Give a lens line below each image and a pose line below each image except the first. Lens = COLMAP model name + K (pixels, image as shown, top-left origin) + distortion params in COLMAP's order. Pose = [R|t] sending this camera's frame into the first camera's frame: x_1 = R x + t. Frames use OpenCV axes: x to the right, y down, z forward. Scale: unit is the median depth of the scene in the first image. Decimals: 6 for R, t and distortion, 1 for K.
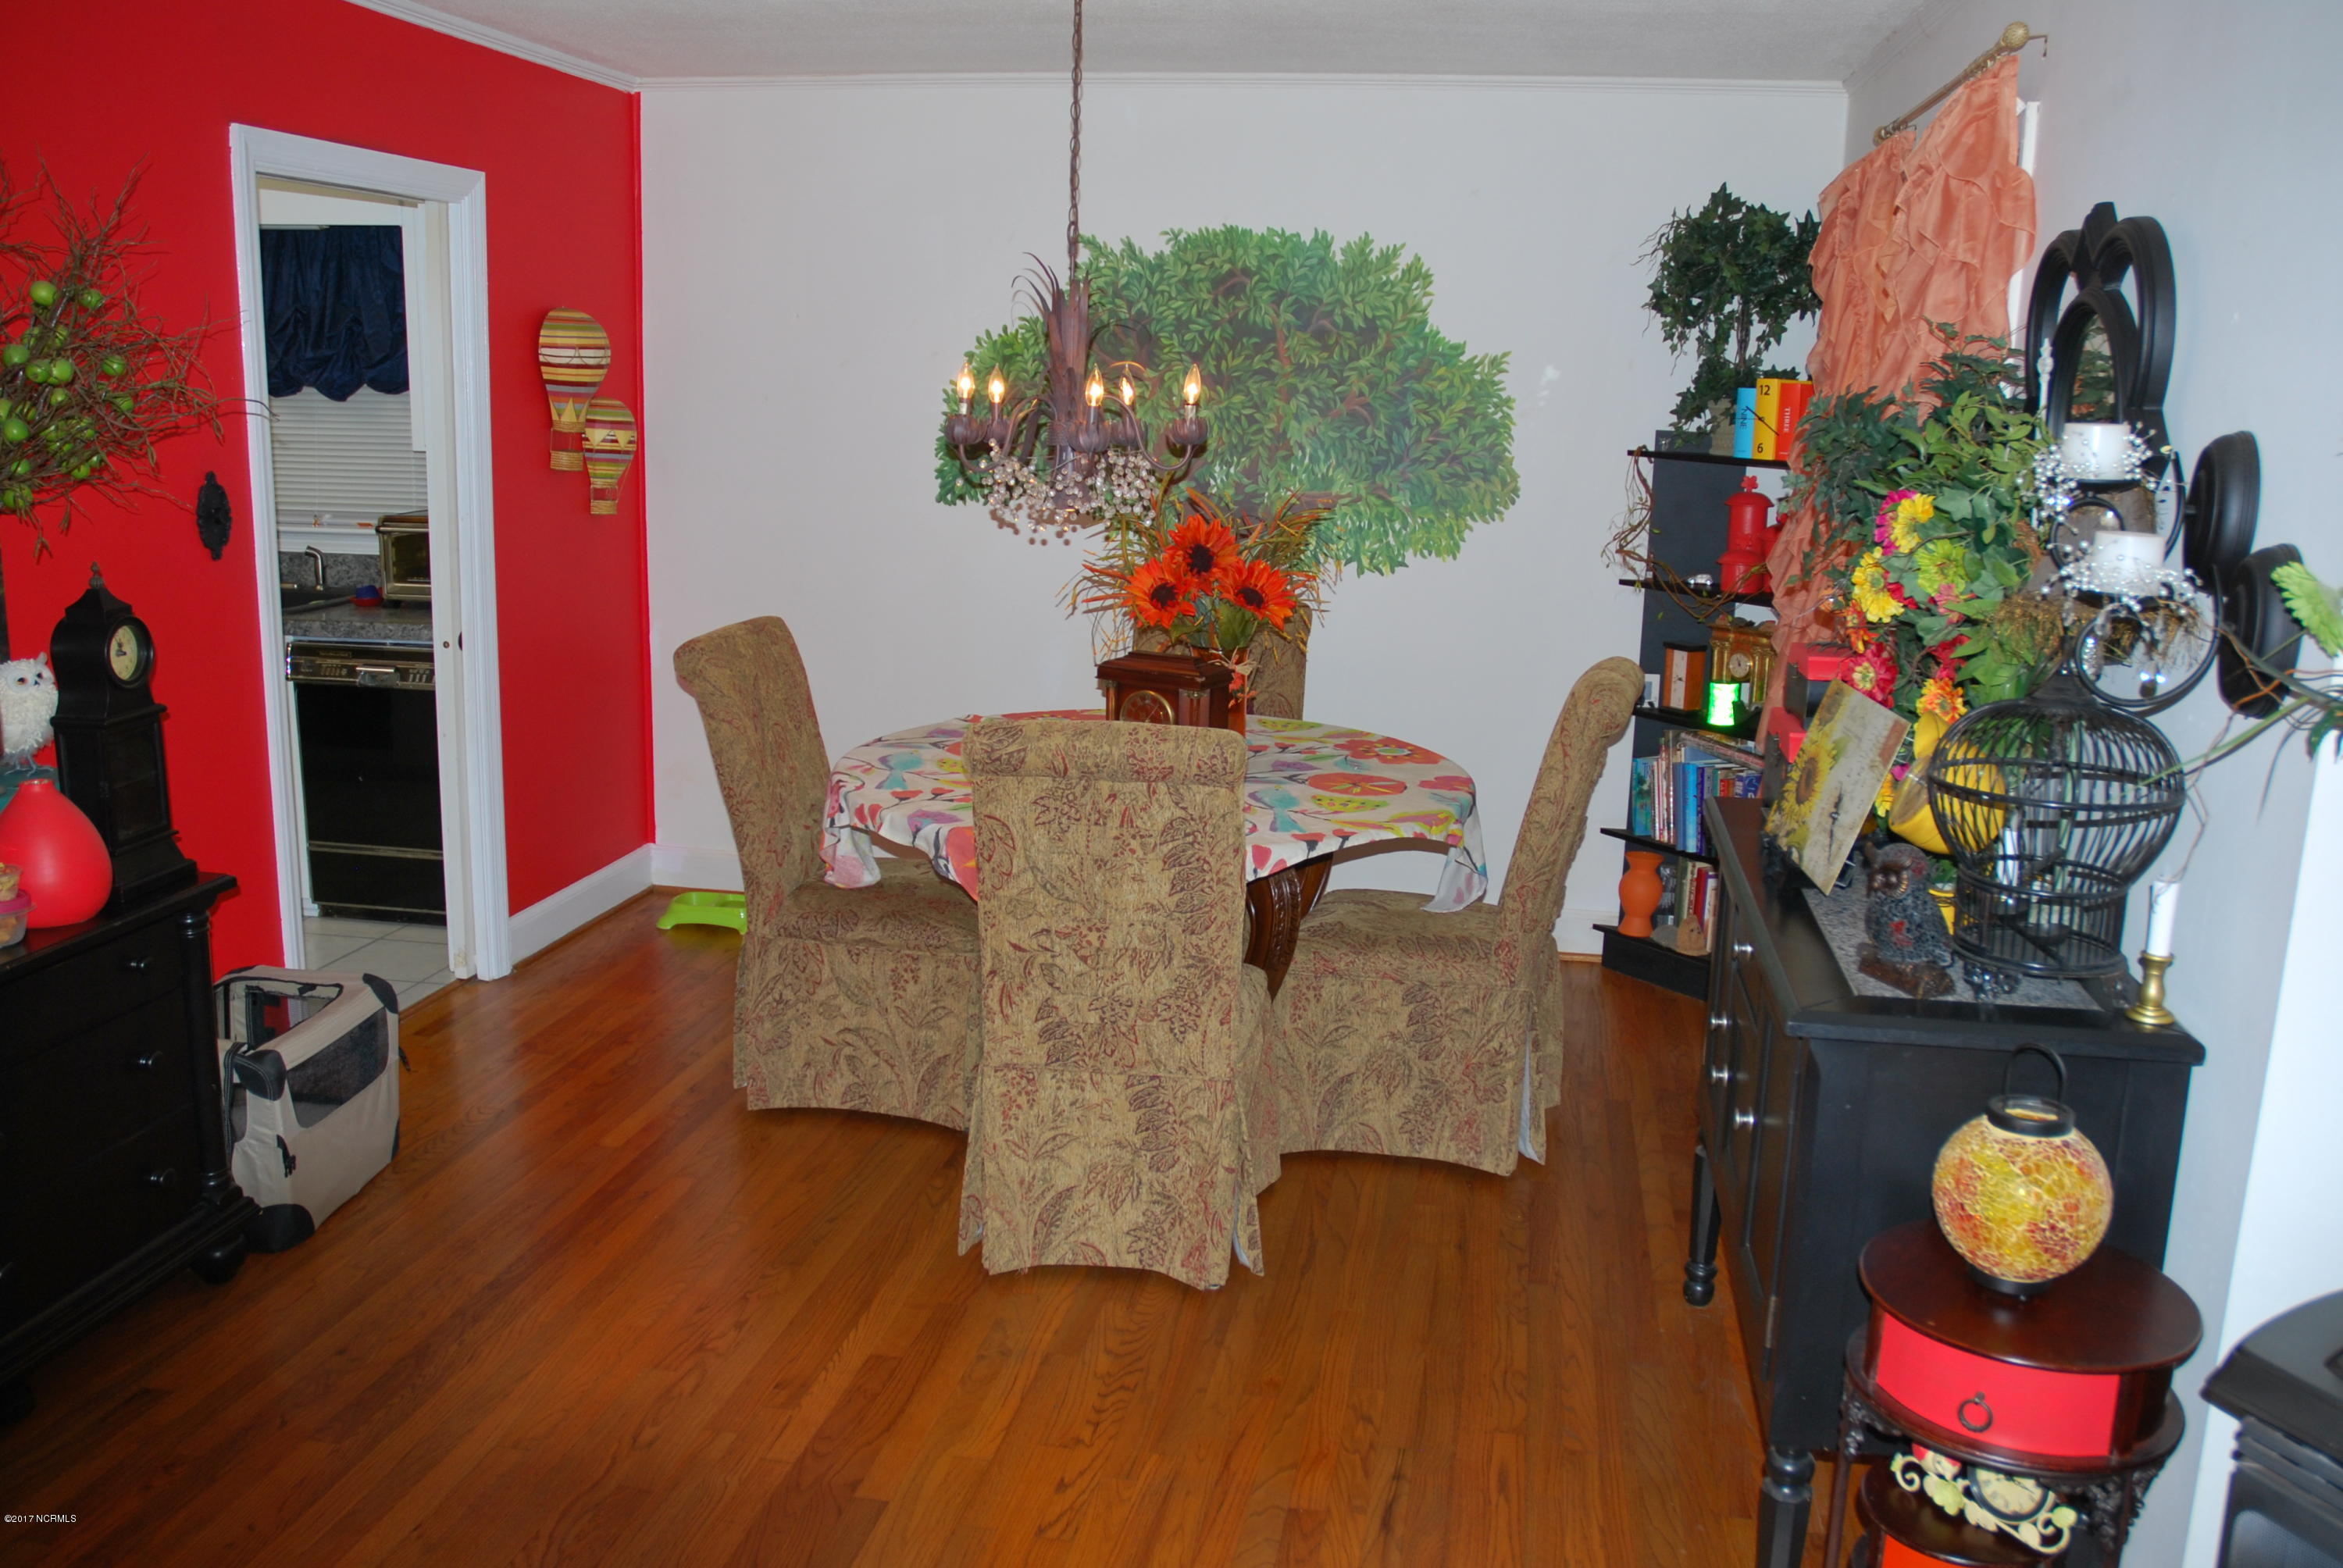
lens RADIAL K [[1888.1, 0, 1219.9], [0, 1888.1, 760.1], [0, 0, 1]] dist [-0.161443, 0.164093]
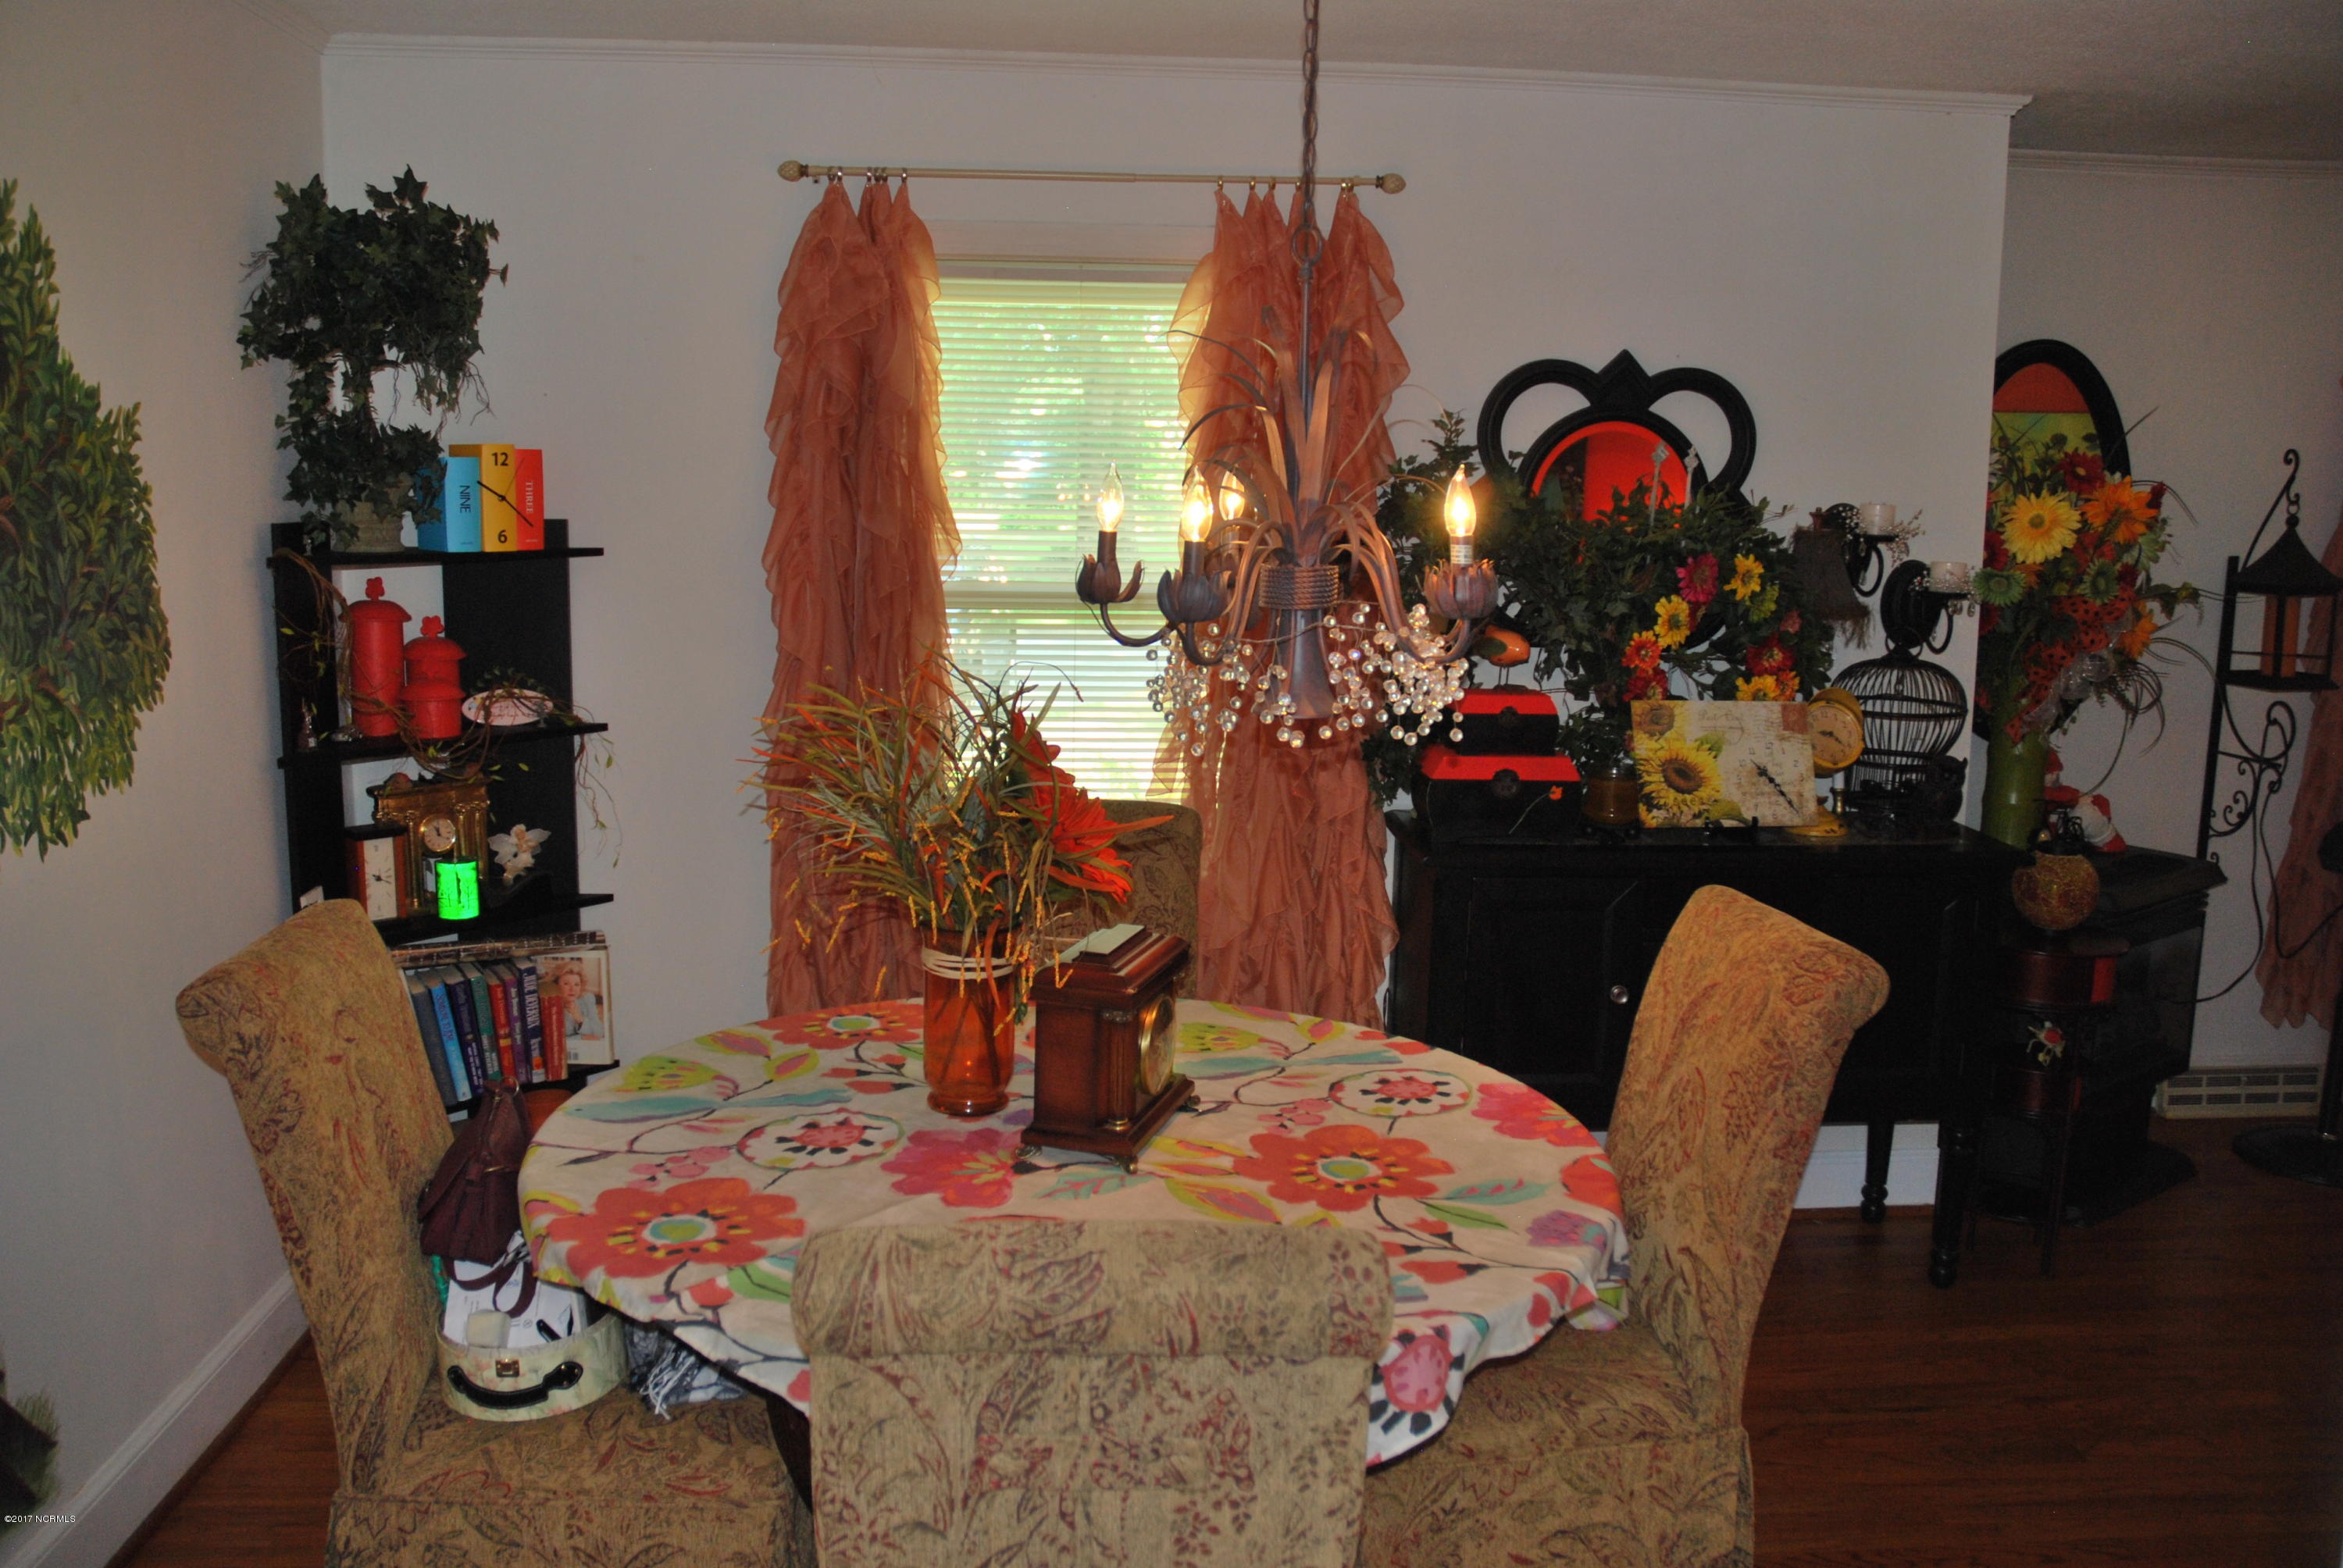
lens RADIAL K [[1903.4, 0, 1171.5], [0, 1903.4, 784.0], [0, 0, 1]] dist [-0.159268, 0.149749]
pose [[-0.229223, -0.188982, 0.954852, -0.457734], [0.164973, 0.959237, 0.229453, -0.181225], [-0.959292, 0.210121, -0.188702, 0.818556]]
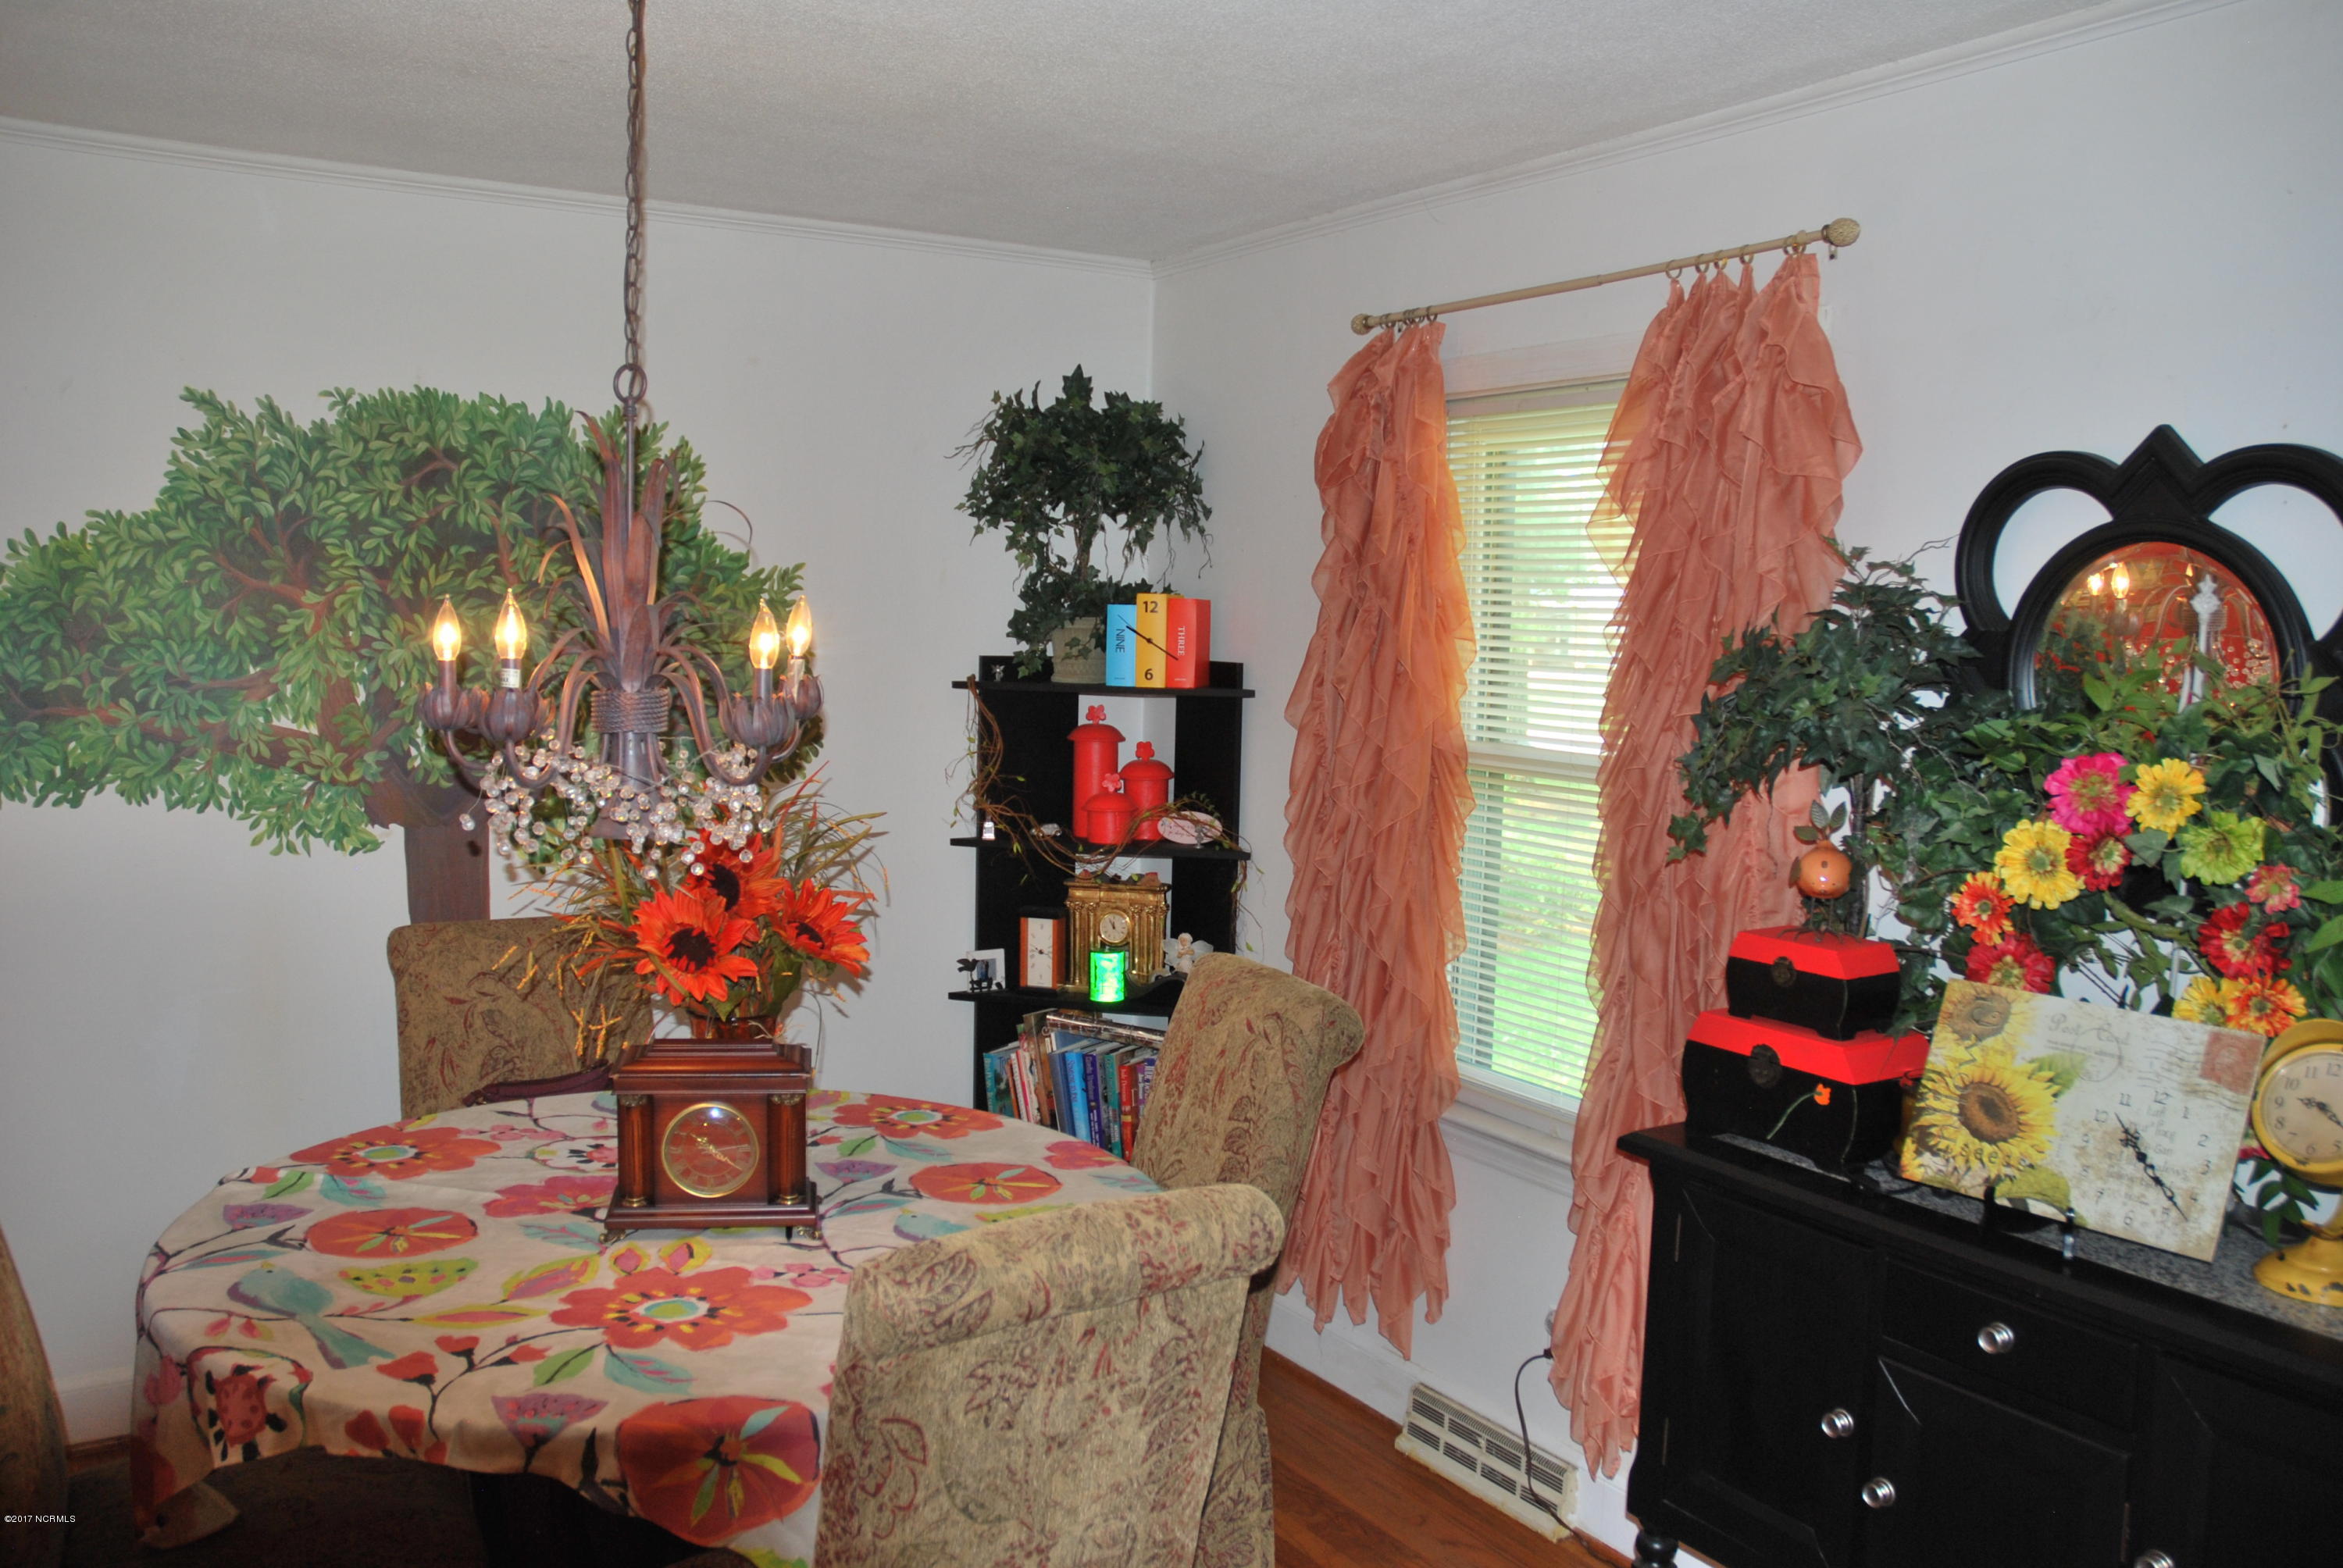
lens RADIAL K [[1891.4, 0, 1171.5], [0, 1891.4, 784.0], [0, 0, 1]] dist [-0.181815, 0.217334]
pose [[0.759417, -0.069804, 0.646849, -0.240239], [0.125657, 0.991245, -0.040555, -0.074175], [-0.638354, 0.112079, 0.761539, 0.306751]]
